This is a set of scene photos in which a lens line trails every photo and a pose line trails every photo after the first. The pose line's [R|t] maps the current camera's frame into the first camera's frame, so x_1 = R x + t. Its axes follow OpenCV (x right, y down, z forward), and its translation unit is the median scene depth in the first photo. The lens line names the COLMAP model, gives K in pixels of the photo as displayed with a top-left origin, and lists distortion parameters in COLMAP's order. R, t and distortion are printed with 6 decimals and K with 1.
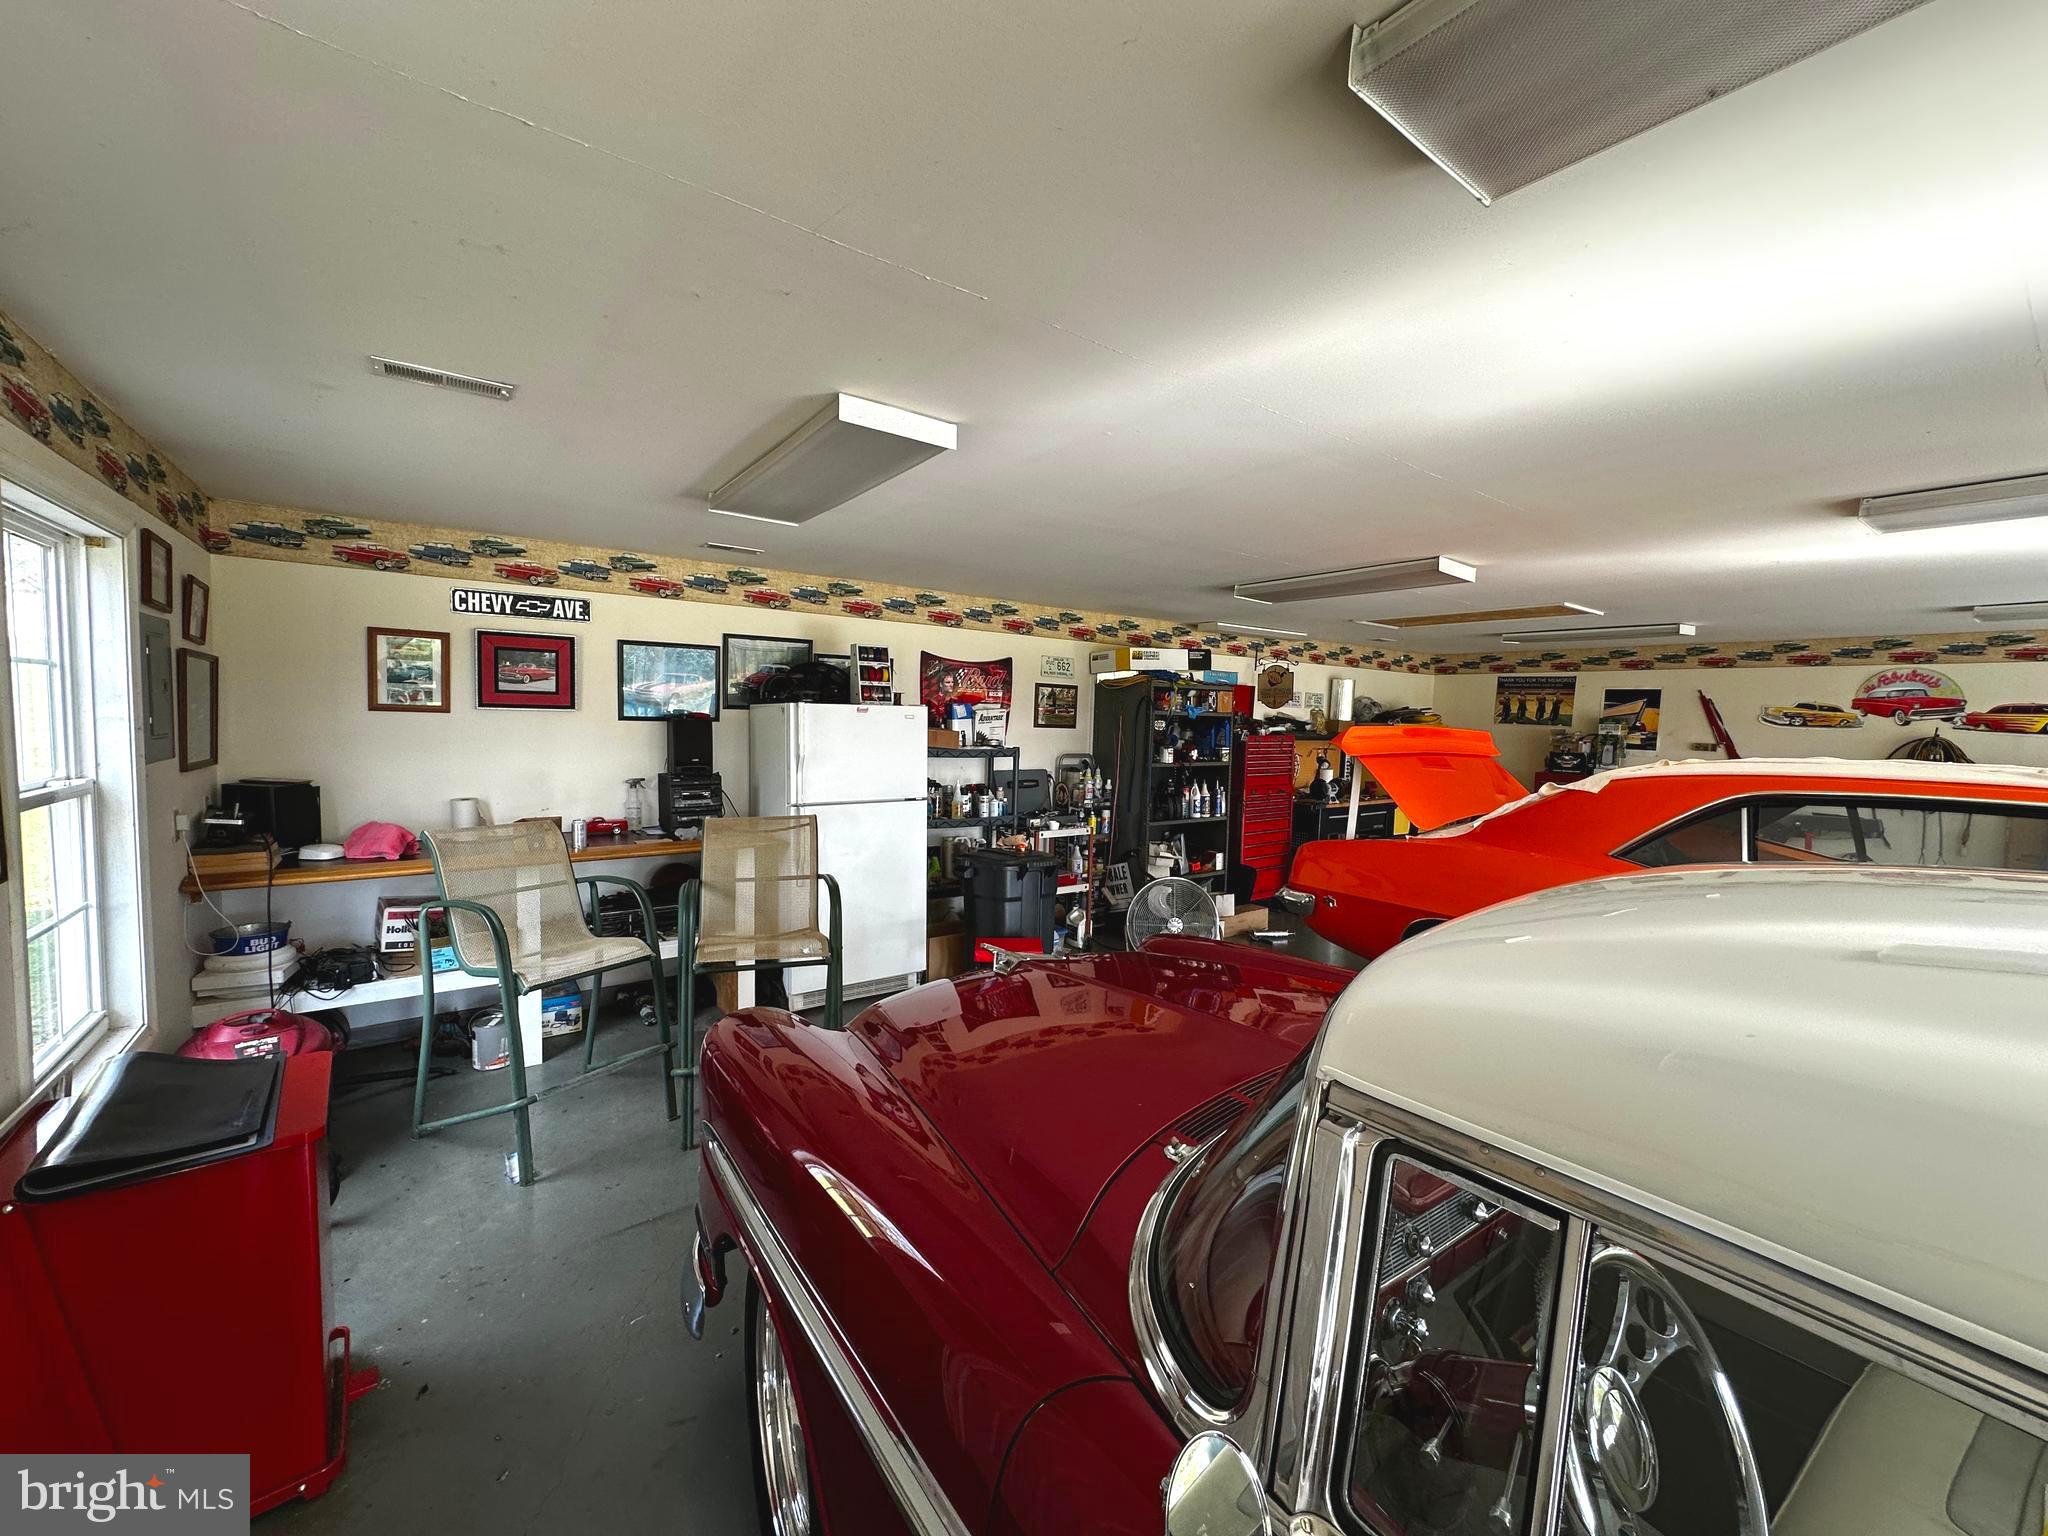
lens RADIAL K [[824.0, 0, 1024.1], [0, 824.0, 763.2], [0, 0, 1]] dist [0.001534, -0.000793]
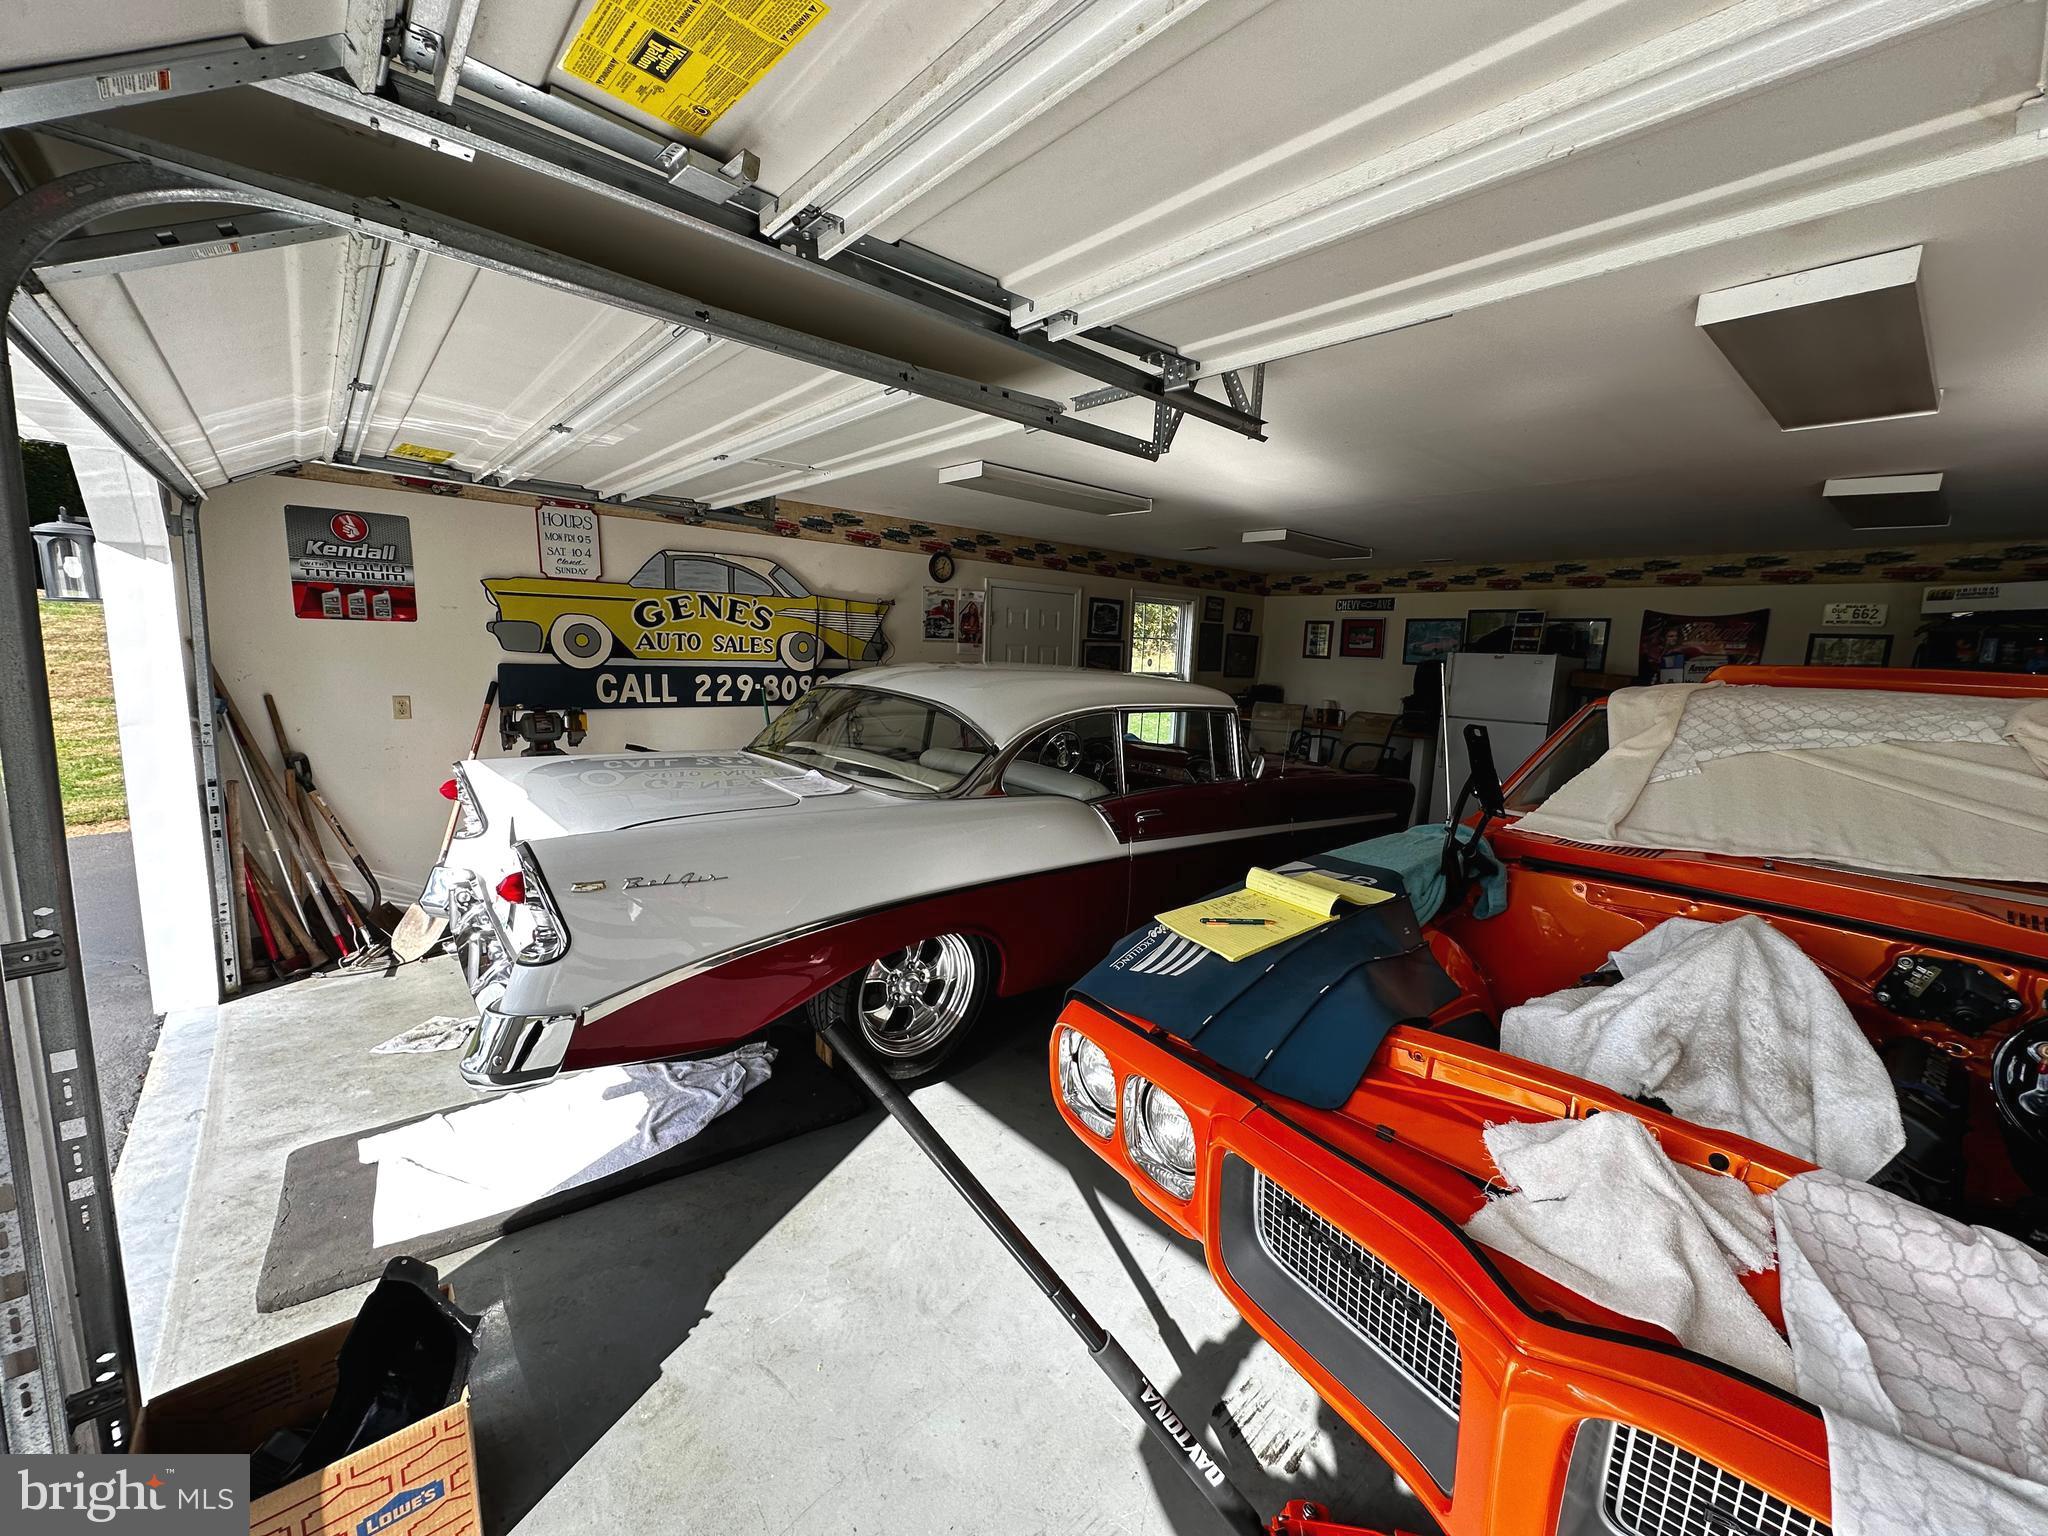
lens RADIAL K [[824.0, 0, 1022.5], [0, 824.0, 765.0], [0, 0, 1]] dist [0.001534, -0.000793]
pose [[0.074953, 0.115354, -0.990493, 0.800762], [-0.097602, 0.989366, 0.107837, 0.032973], [0.992399, 0.088591, 0.085415, 0.034970]]
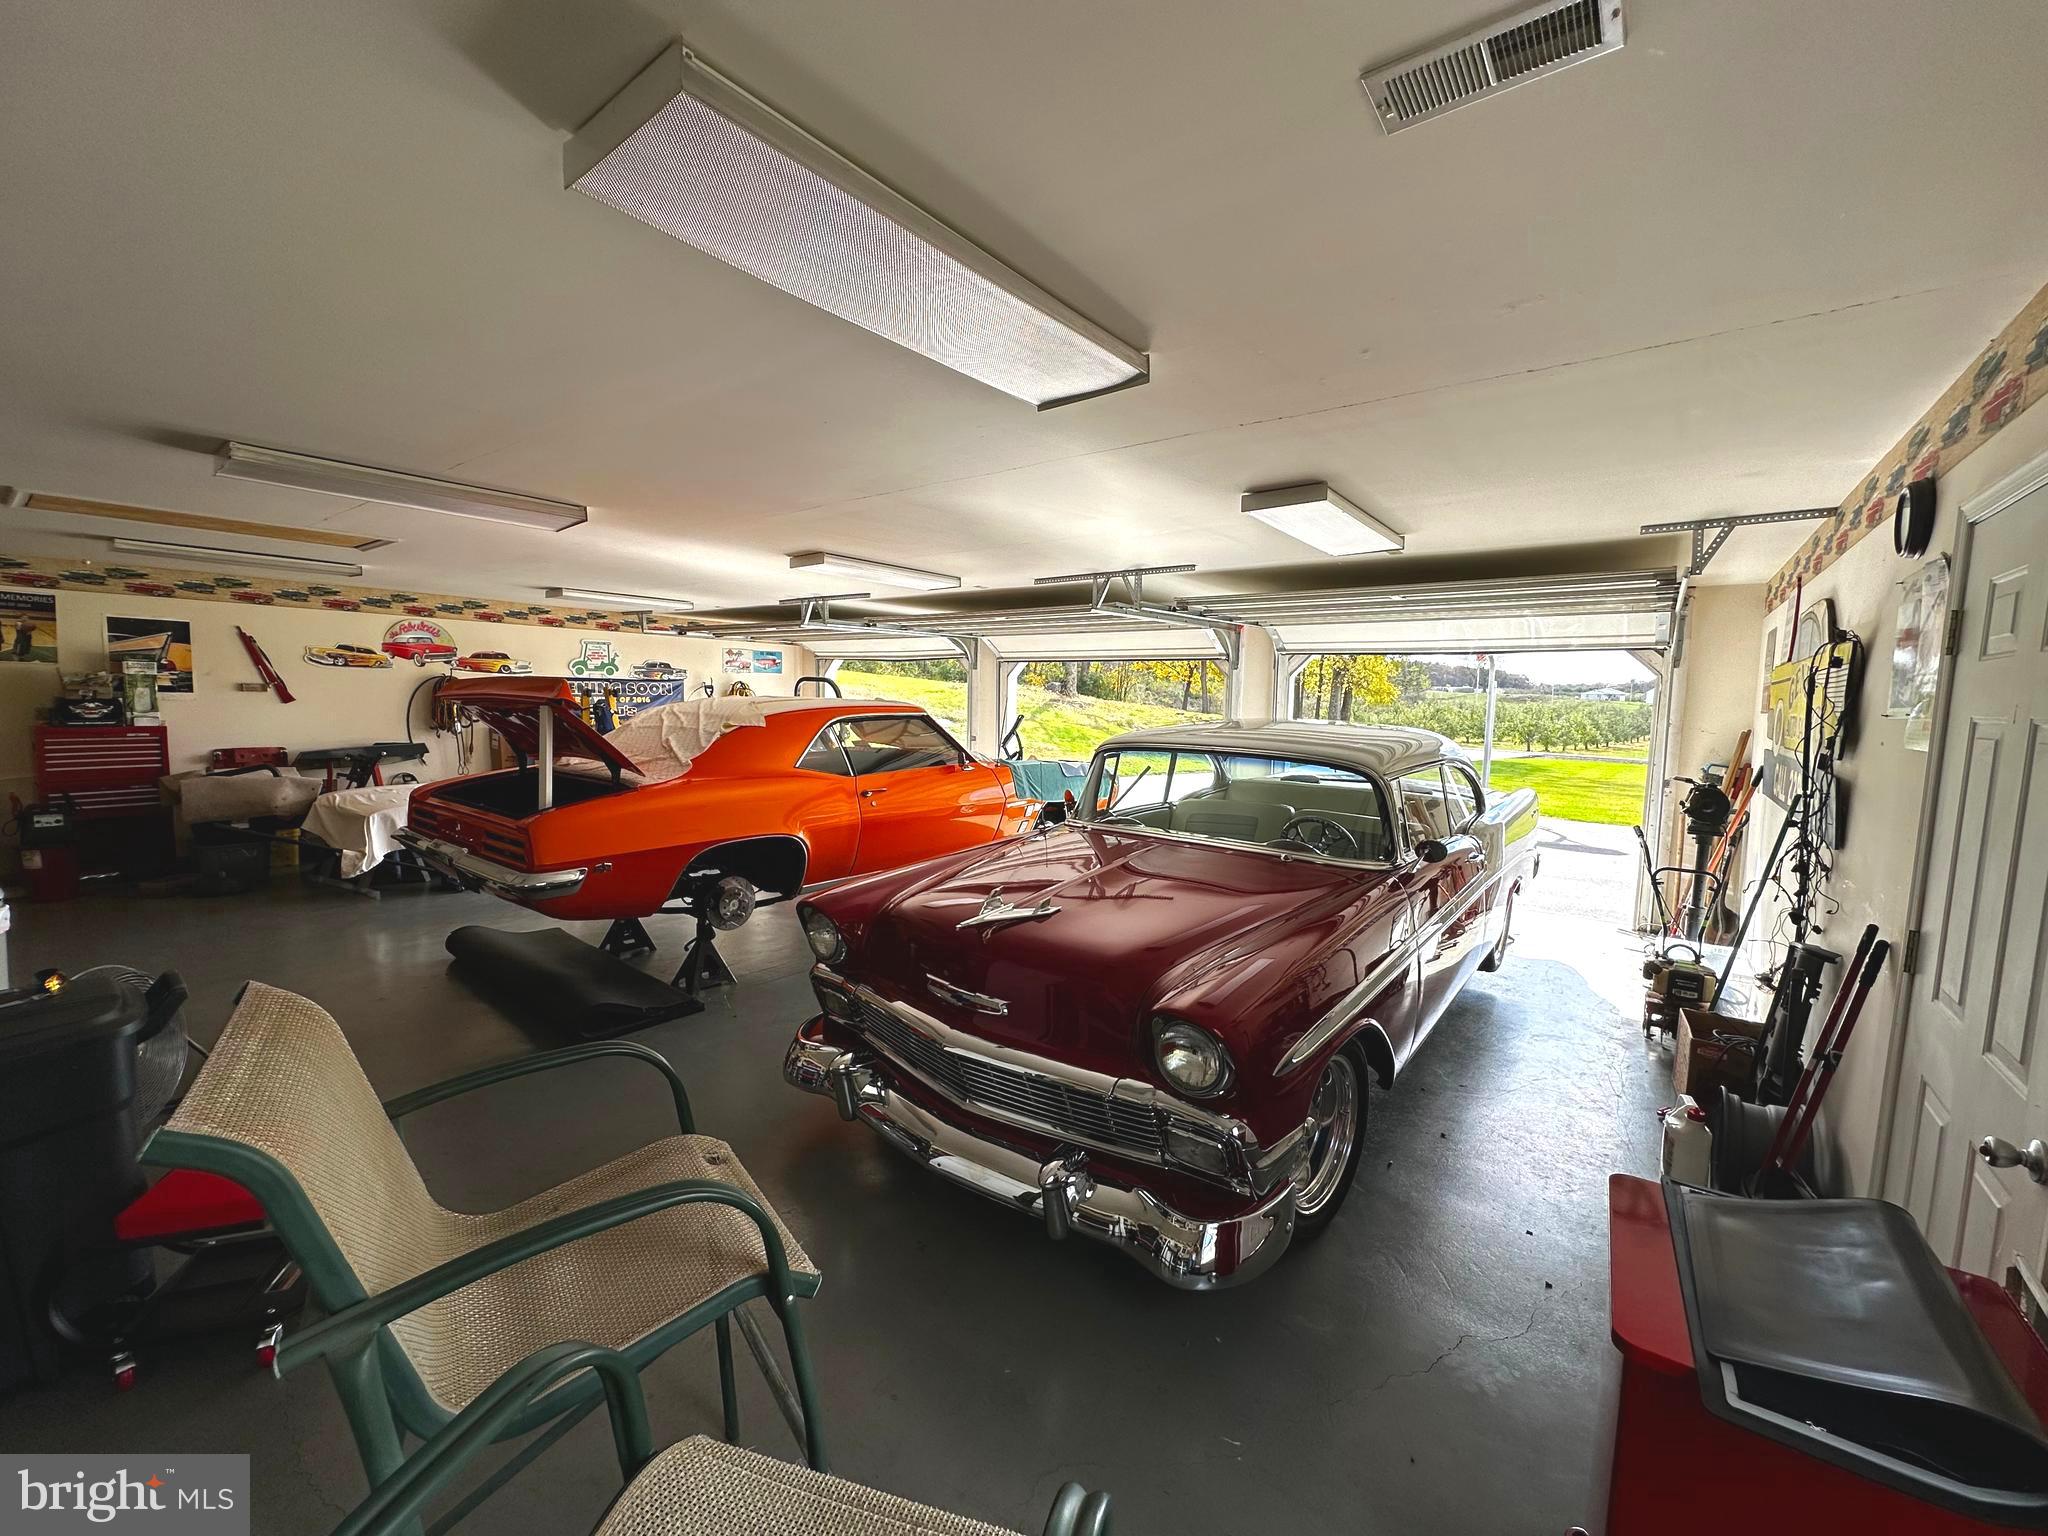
lens RADIAL K [[824.0, 0, 1008.7], [0, 824.0, 778.9], [0, 0, 1]] dist [0.001534, -0.000793]
pose [[-0.272851, -0.140933, 0.951678, -0.367424], [0.017482, 0.988322, 0.151372, -0.048510], [-0.961897, 0.057939, -0.267201, 0.465435]]
